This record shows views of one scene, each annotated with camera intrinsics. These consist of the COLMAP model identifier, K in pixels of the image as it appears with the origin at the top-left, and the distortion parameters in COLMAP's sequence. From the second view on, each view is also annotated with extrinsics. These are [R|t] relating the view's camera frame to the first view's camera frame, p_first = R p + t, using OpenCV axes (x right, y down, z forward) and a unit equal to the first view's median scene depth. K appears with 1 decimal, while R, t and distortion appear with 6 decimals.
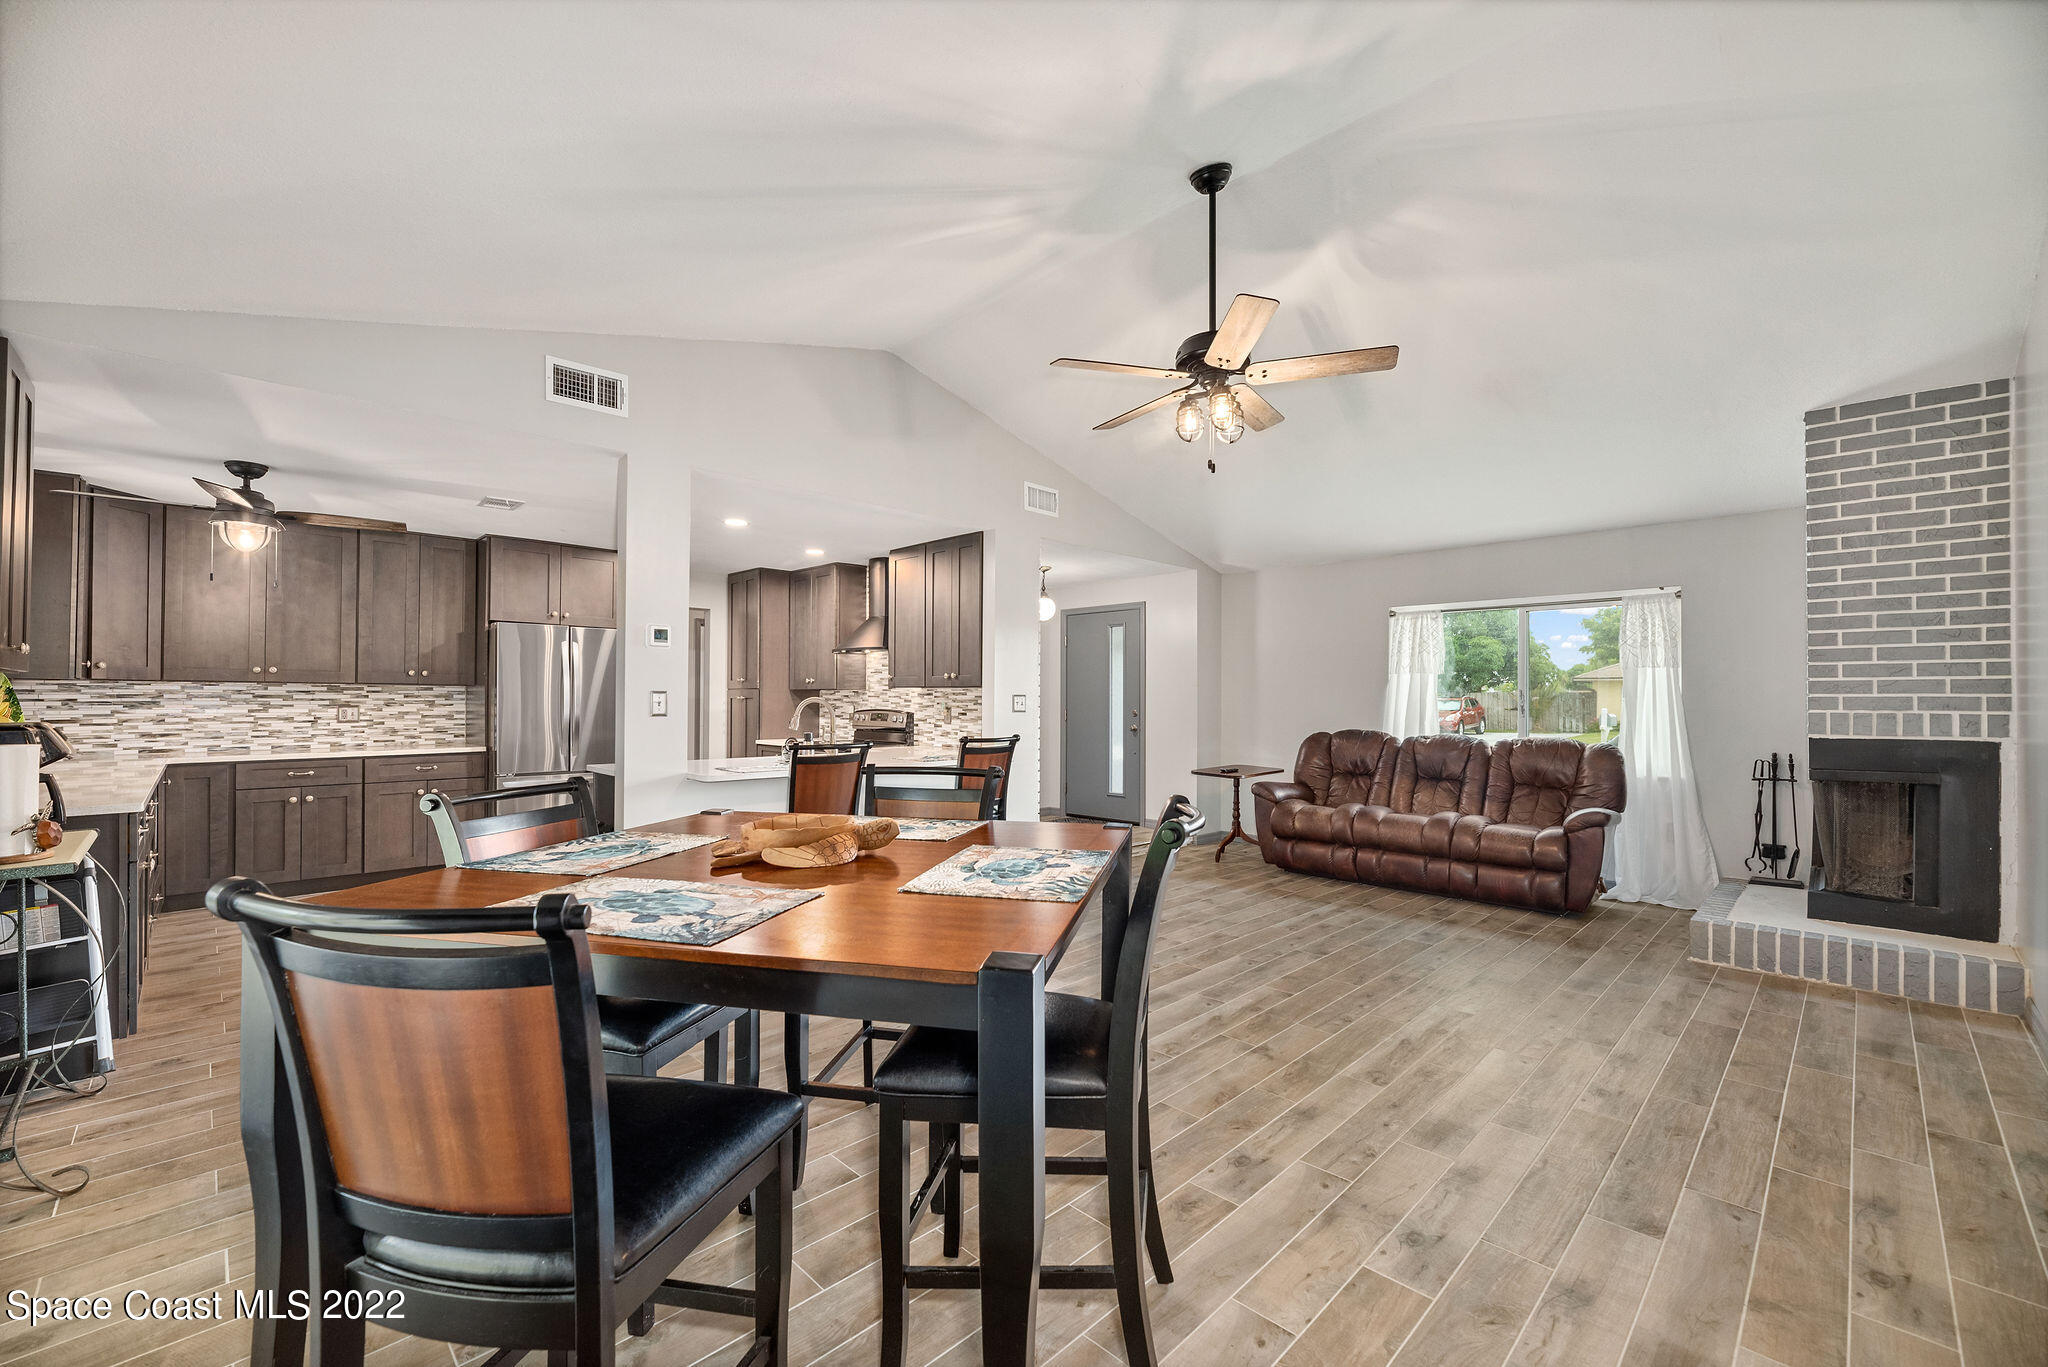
lens RADIAL K [[831.2, 0, 1022.3], [0, 831.2, 693.6], [0, 0, 1]] dist [-0.002877, 0.000164]
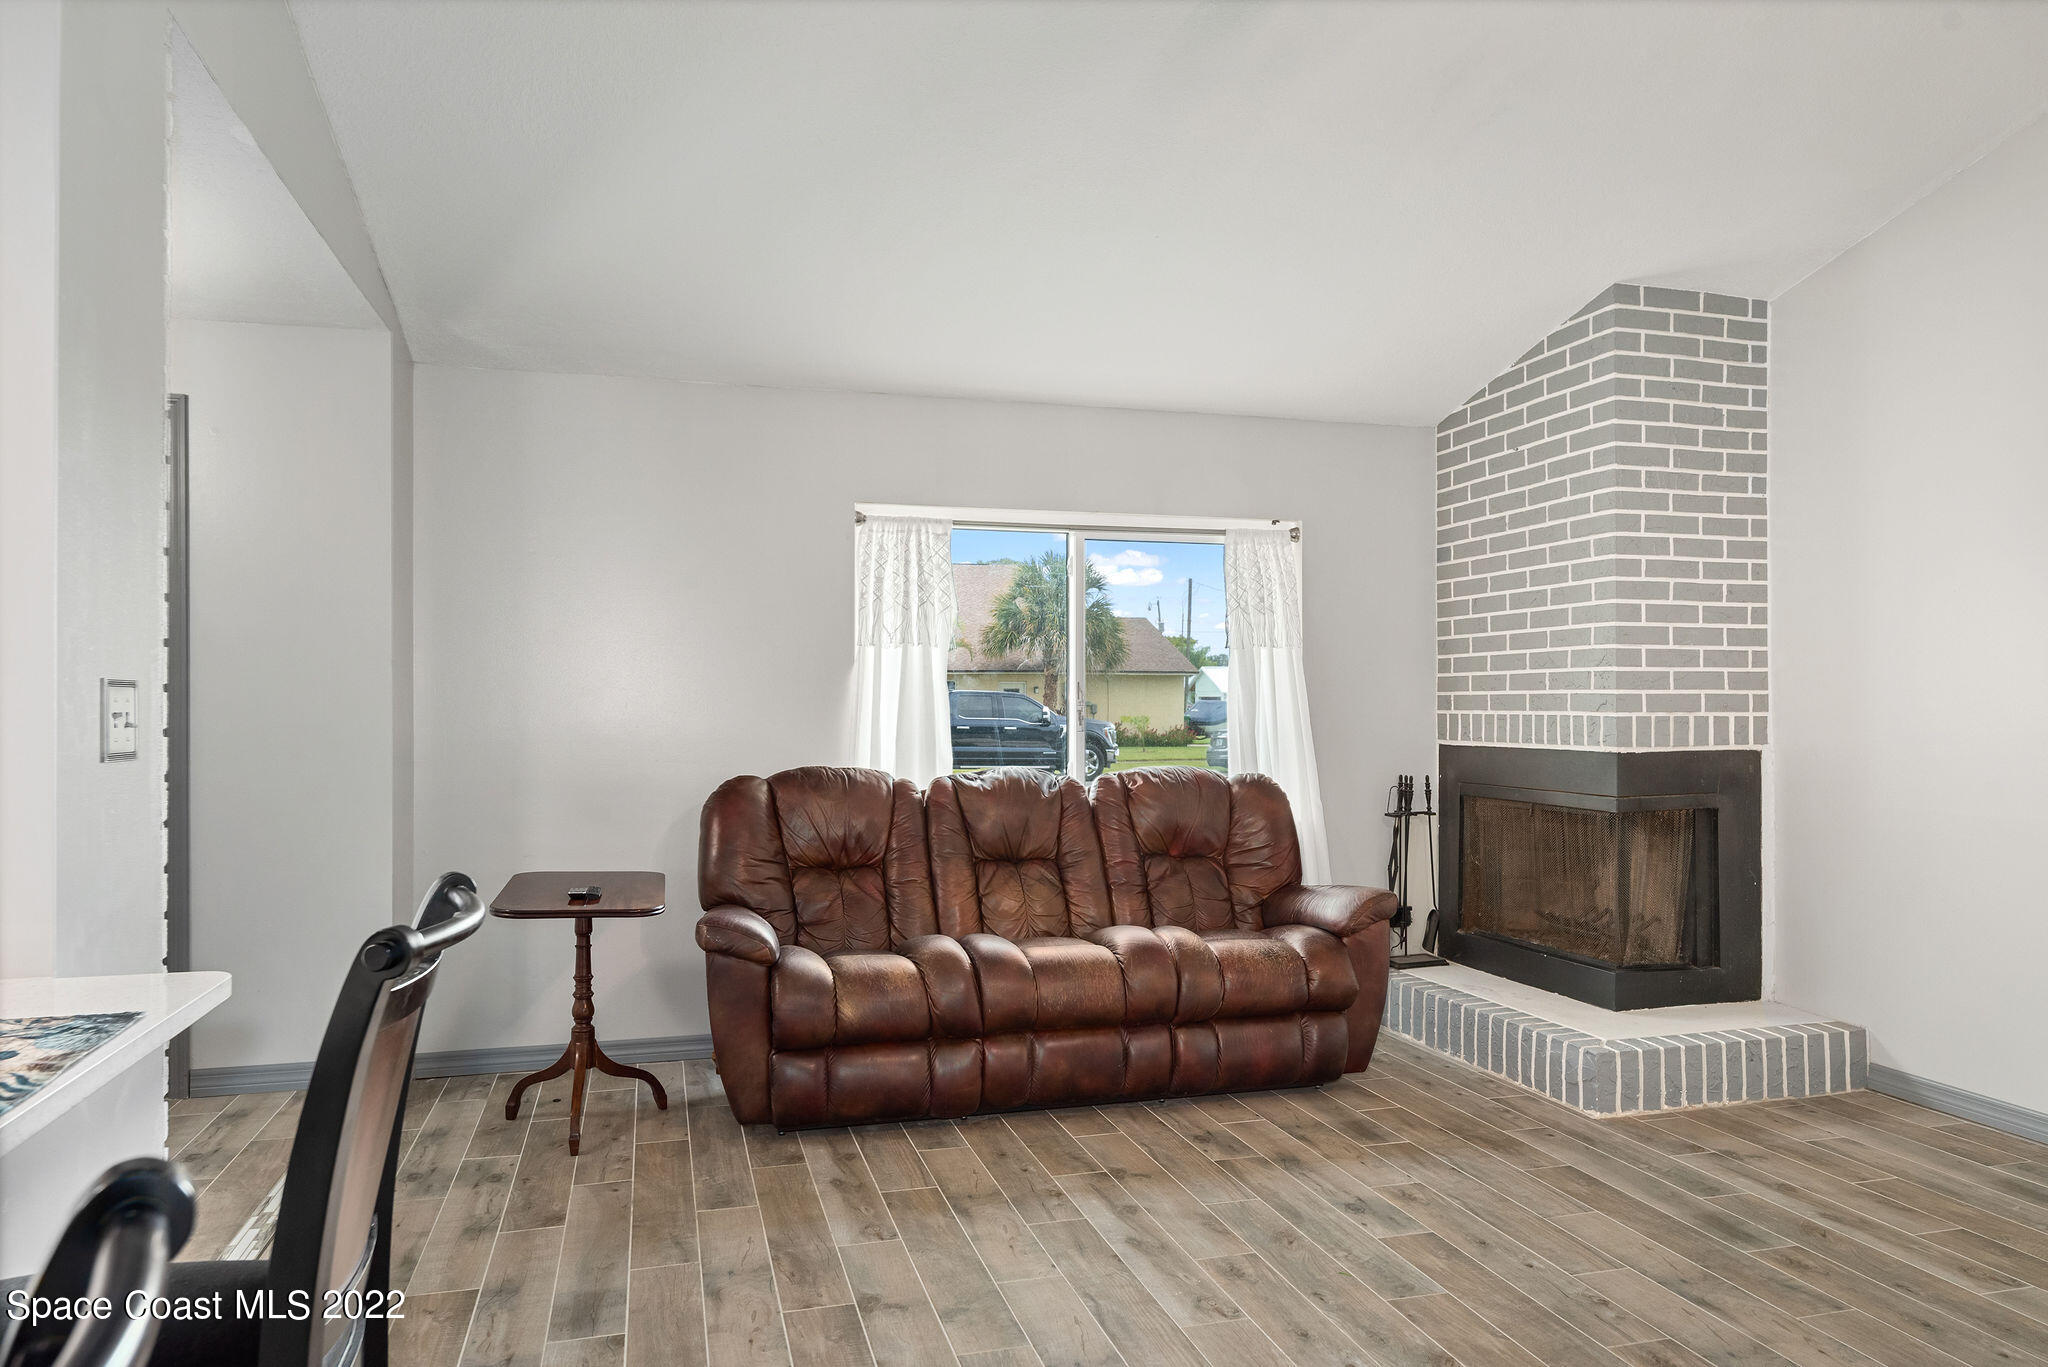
lens RADIAL K [[1333.2, 0, 1018.9], [0, 1333.2, 704.7], [0, 0, 1]] dist [0.001342, -0.000731]
pose [[0.491209, -0.004494, 0.871030, -0.369538], [-0.003770, 0.999966, 0.007286, 0.009039], [-0.871034, -0.006862, 0.491175, 1.199897]]
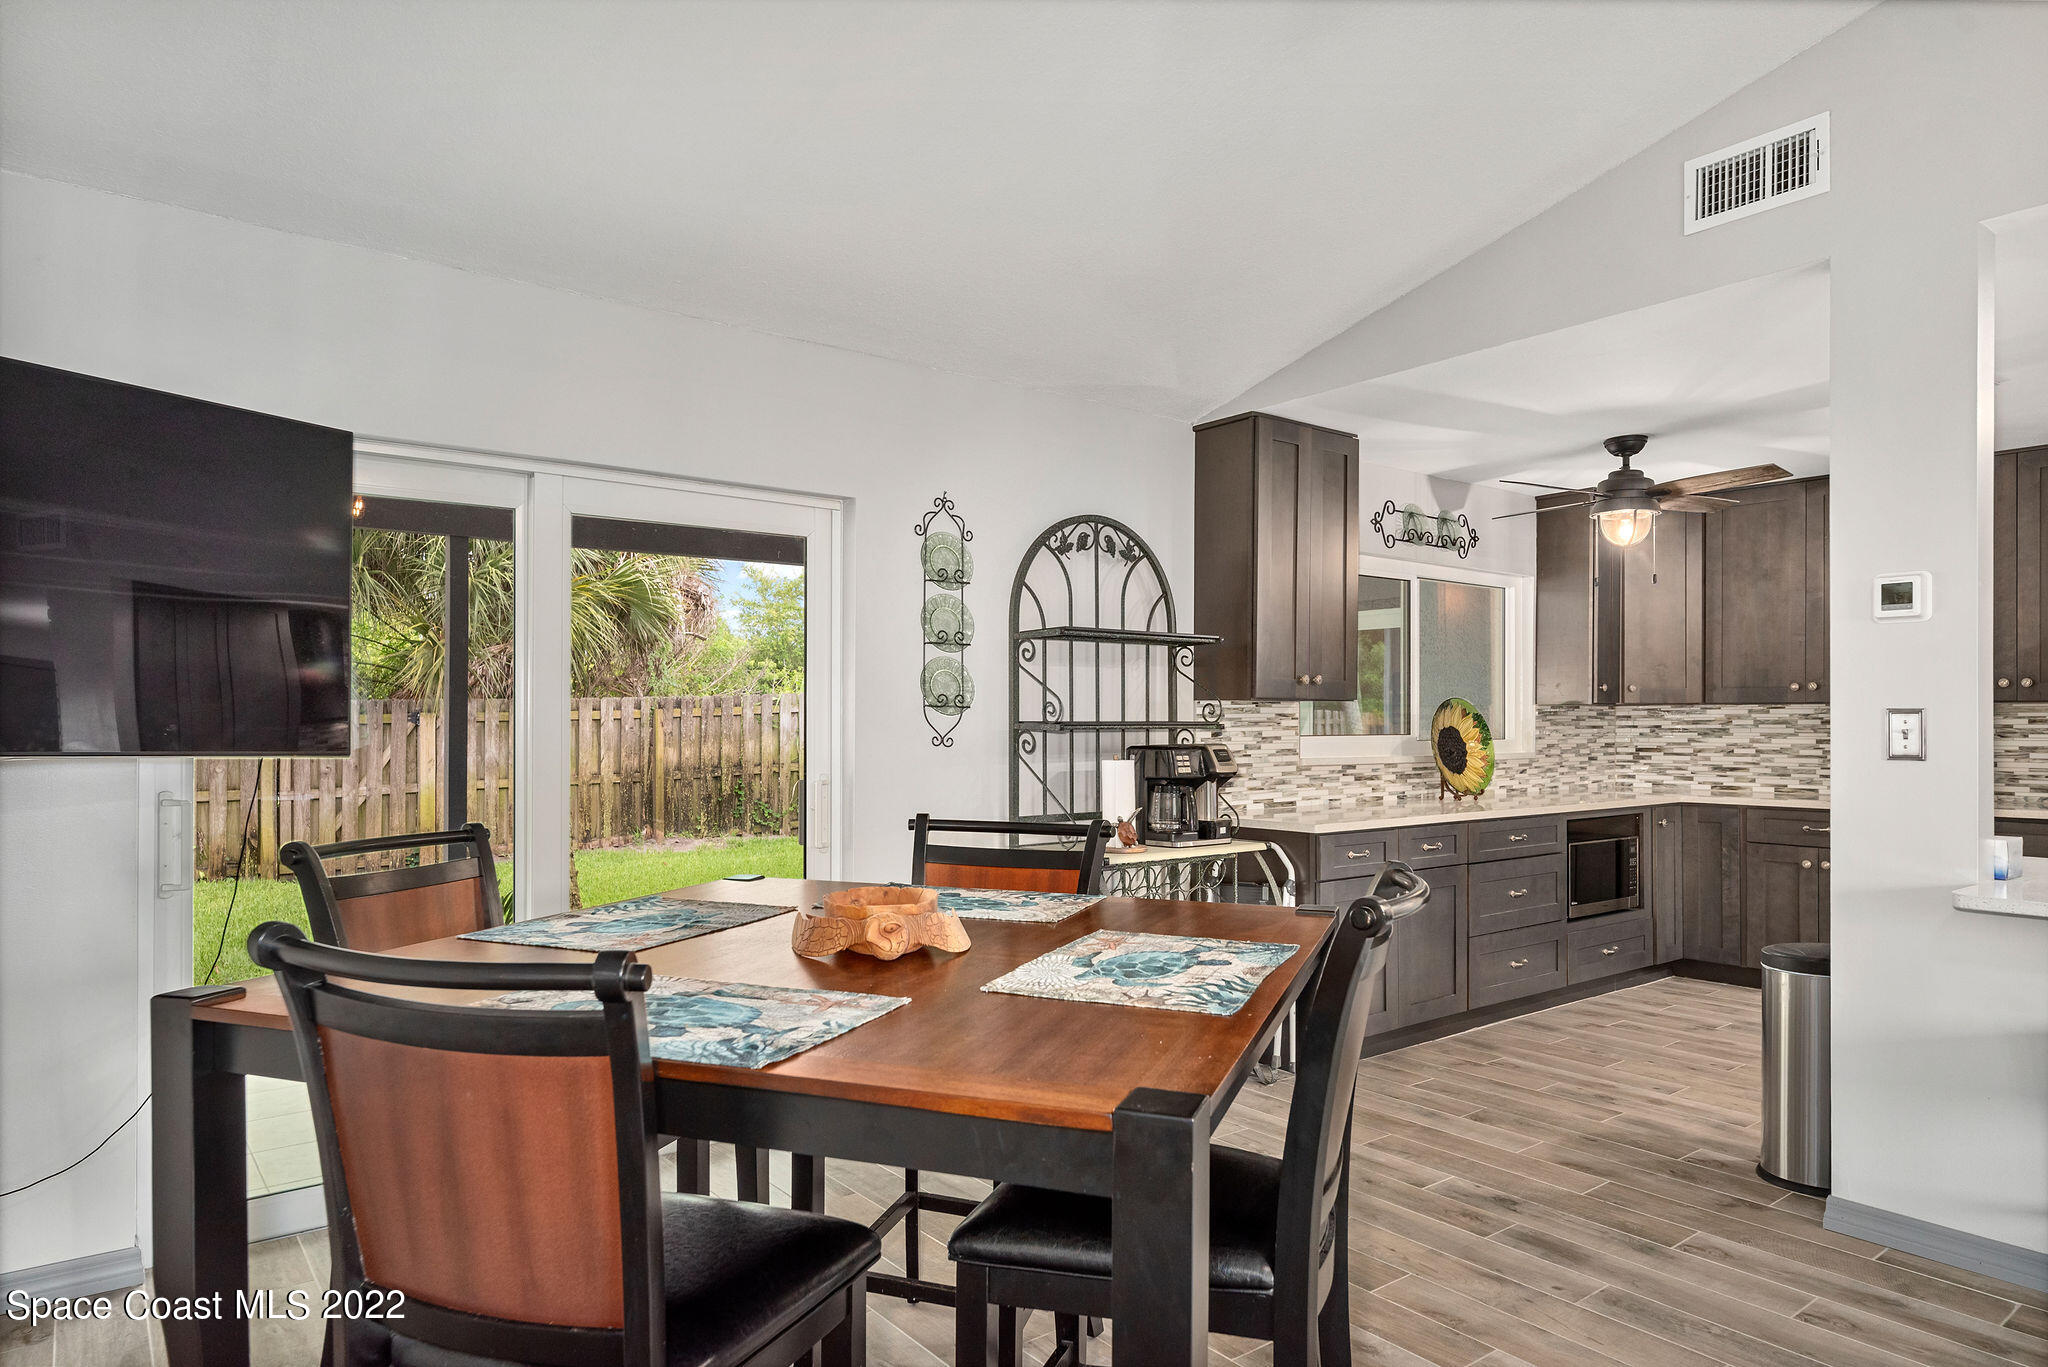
lens RADIAL K [[1220.1, 0, 1018.9], [0, 1220.1, 709.7], [0, 0, 1]] dist [-0.003053, -0.000988]
pose [[-0.129159, -0.012728, -0.991542, 0.244723], [0.004684, 0.999899, -0.013445, 0.003423], [0.991613, -0.006381, -0.129086, 0.408127]]
